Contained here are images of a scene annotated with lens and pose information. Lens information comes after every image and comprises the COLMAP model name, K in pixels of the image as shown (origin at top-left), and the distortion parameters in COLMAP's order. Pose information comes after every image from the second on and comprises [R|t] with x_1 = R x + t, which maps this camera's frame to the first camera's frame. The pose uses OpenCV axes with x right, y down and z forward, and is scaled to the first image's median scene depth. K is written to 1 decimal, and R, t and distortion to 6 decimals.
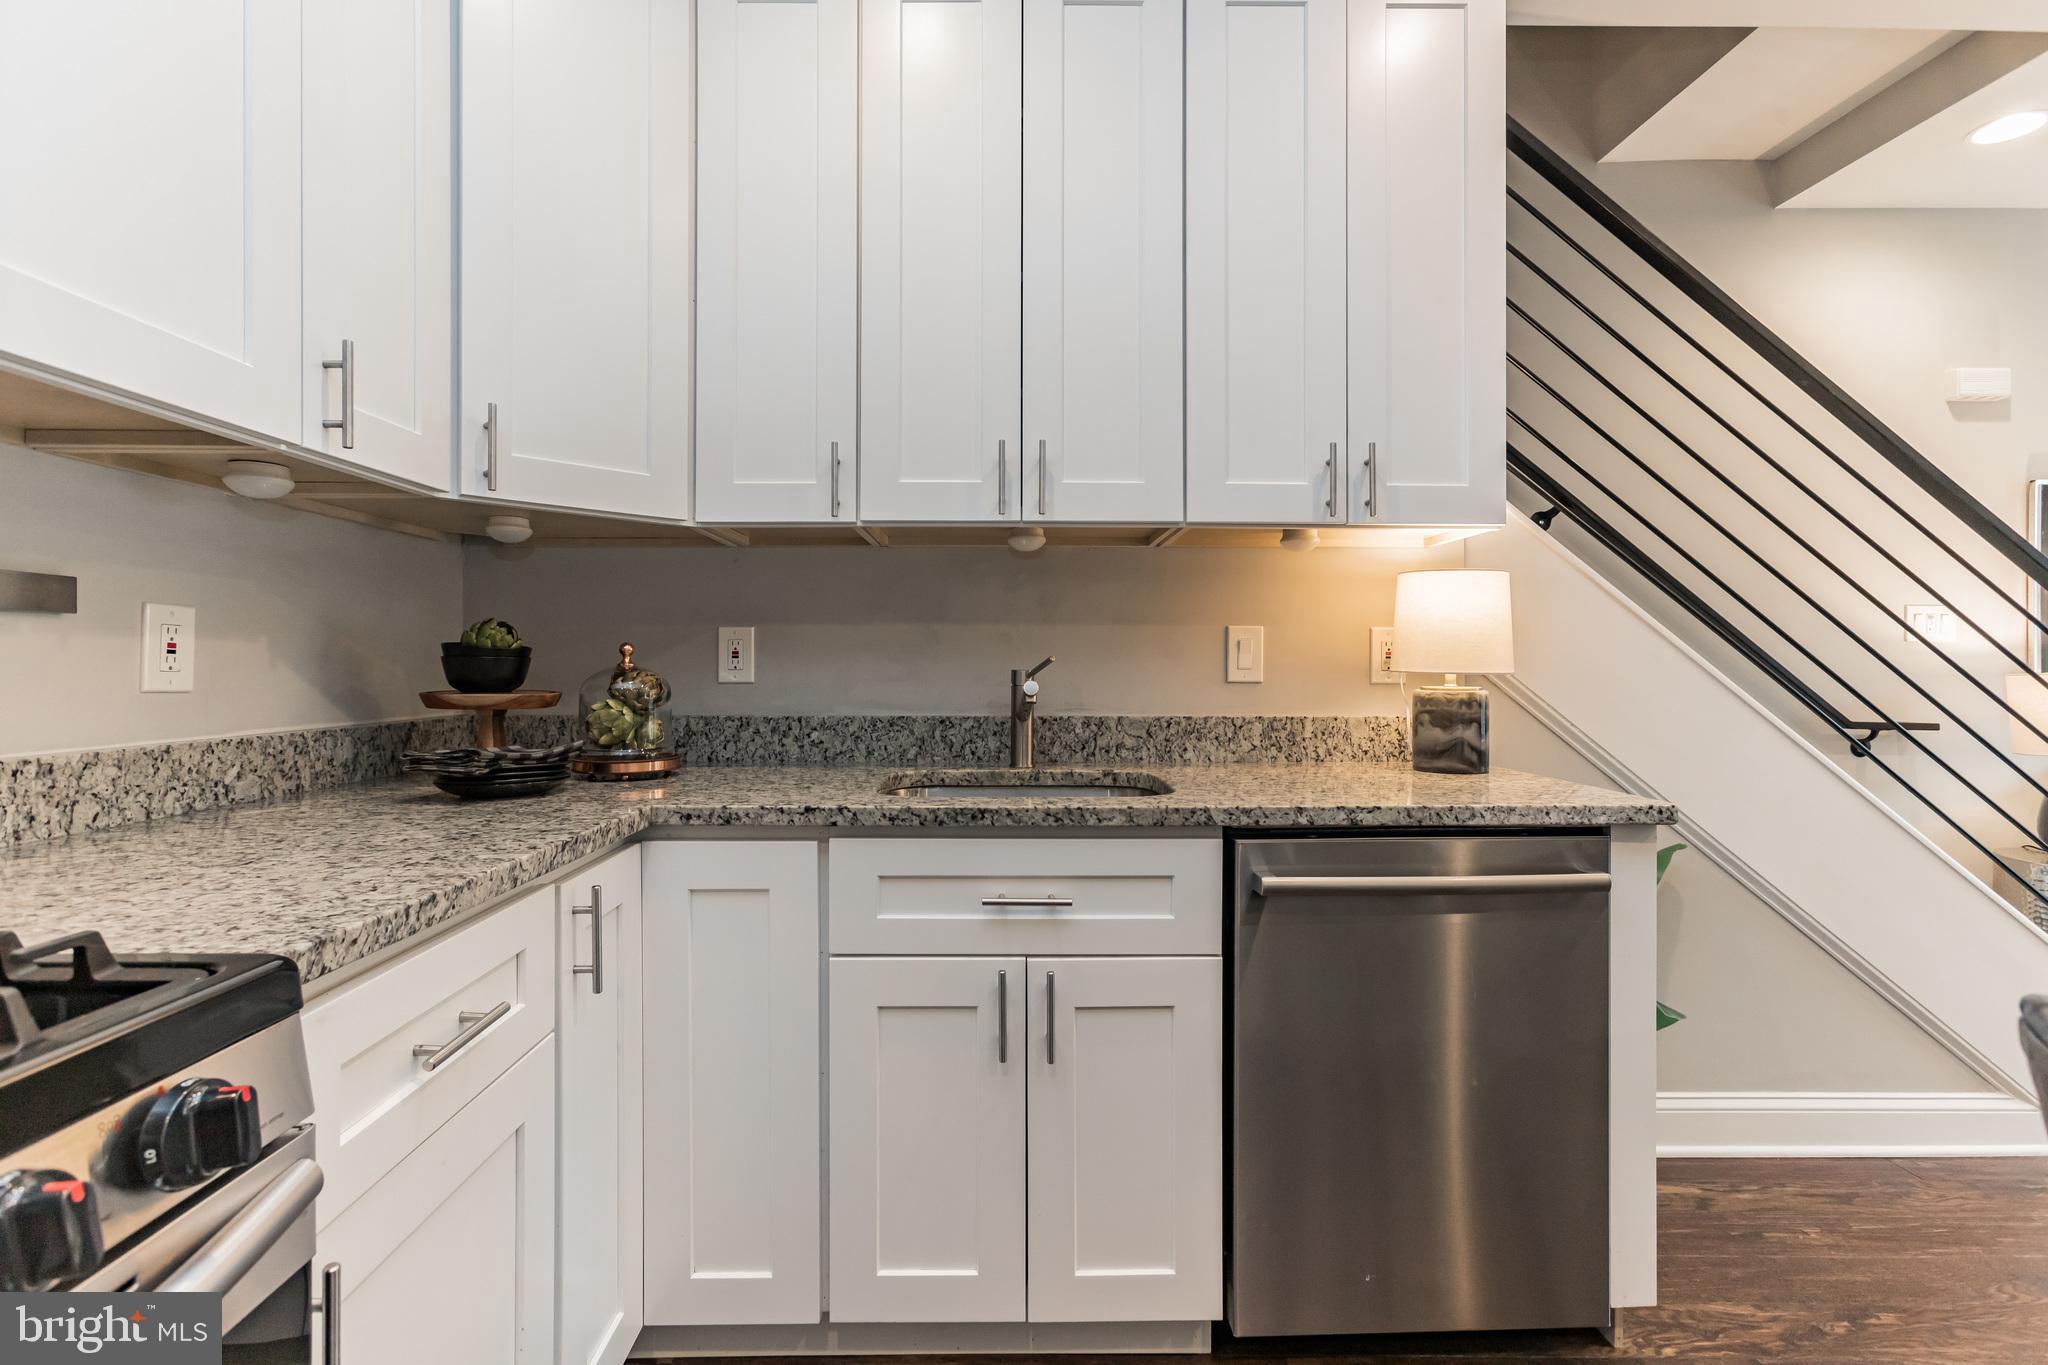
lens RADIAL K [[940.5, 0, 1019.7], [0, 940.5, 661.5], [0, 0, 1]] dist [-0.020629, 0.017064]
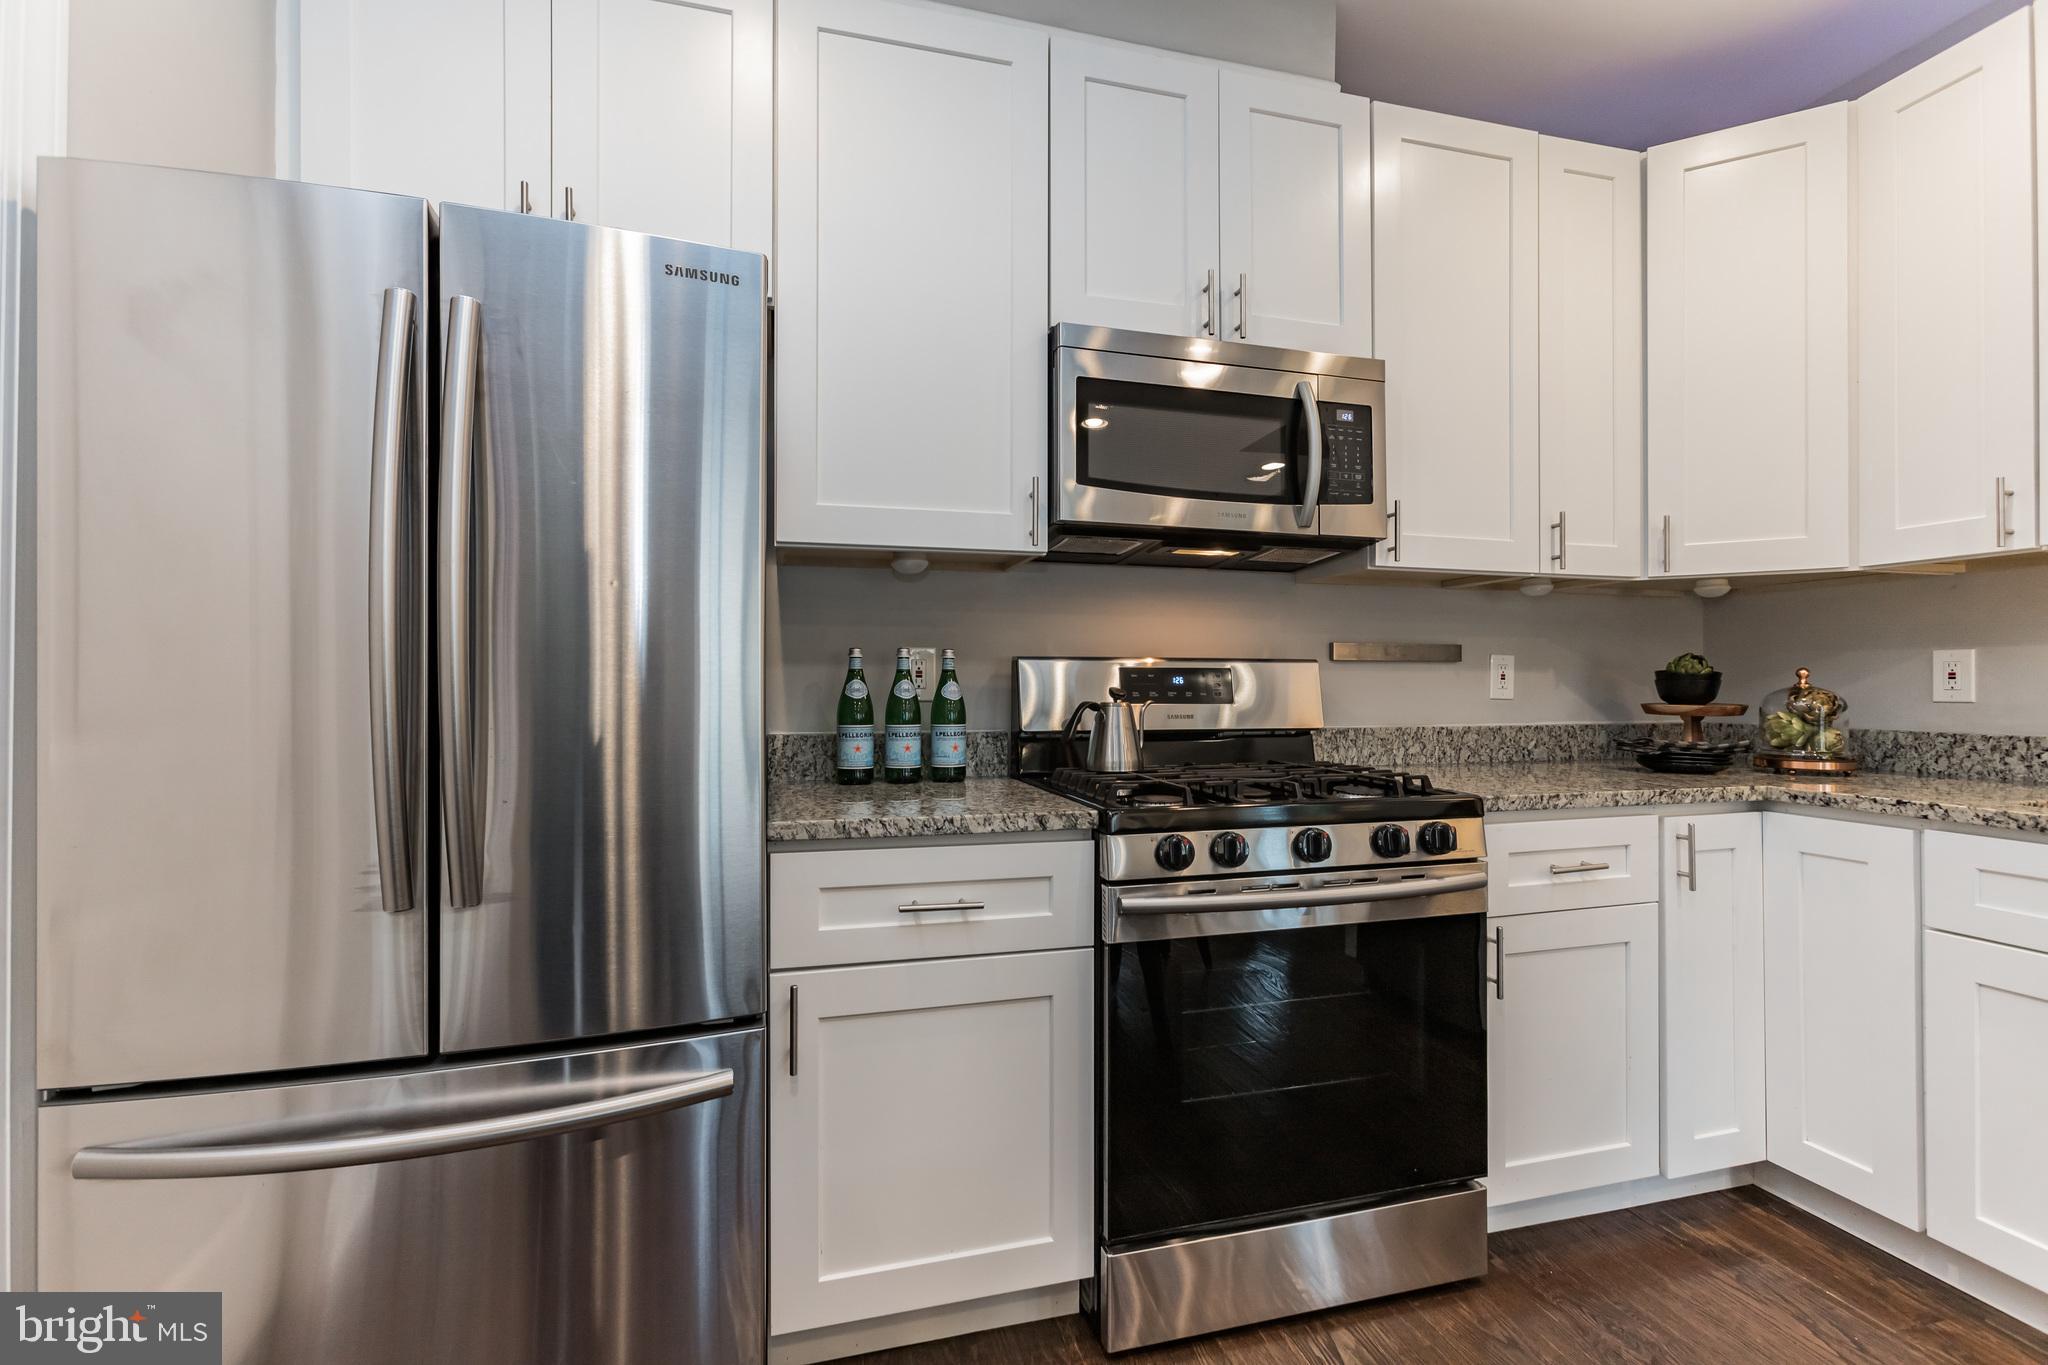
lens RADIAL K [[930.8, 0, 1024.0], [0, 930.8, 682.5], [0, 0, 1]] dist [0.000317, 0.000313]
pose [[0.245563, -0.004056, -0.969372, 0.662612], [0.003276, 0.999989, -0.003354, 0.000644], [0.969375, -0.002352, 0.245573, -0.404591]]
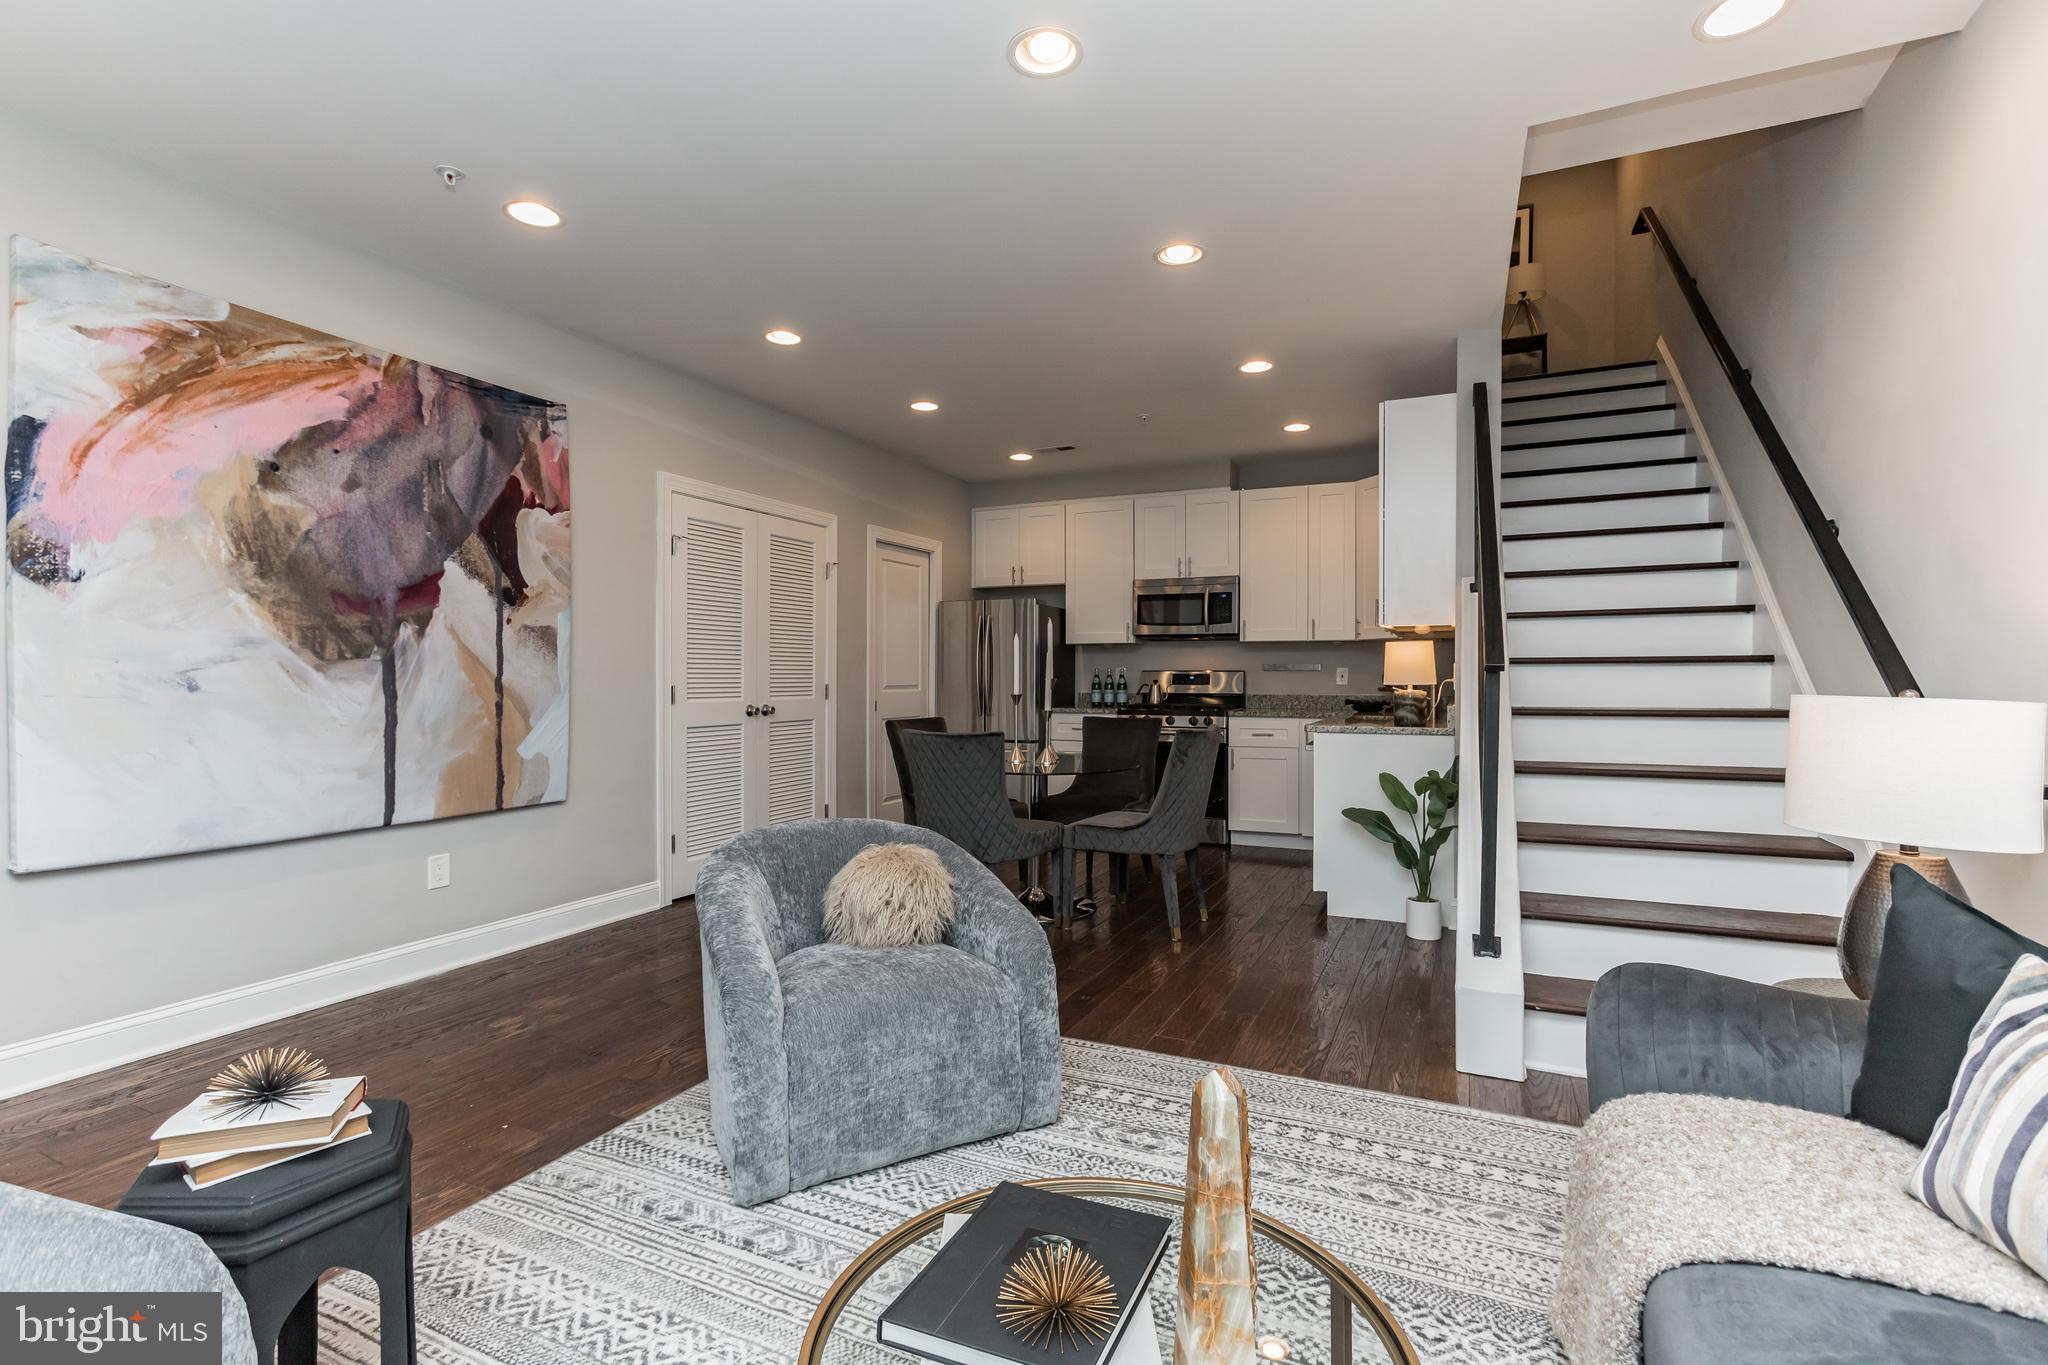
lens RADIAL K [[930.8, 0, 1024.0], [0, 930.8, 682.5], [0, 0, 1]] dist [0.000317, 0.000313]
pose [[-0.442702, 0.000996, -0.896668, 3.838442], [0.001456, 0.999999, 0.000392, 0.014214], [0.896667, -0.001131, -0.442703, 1.510610]]
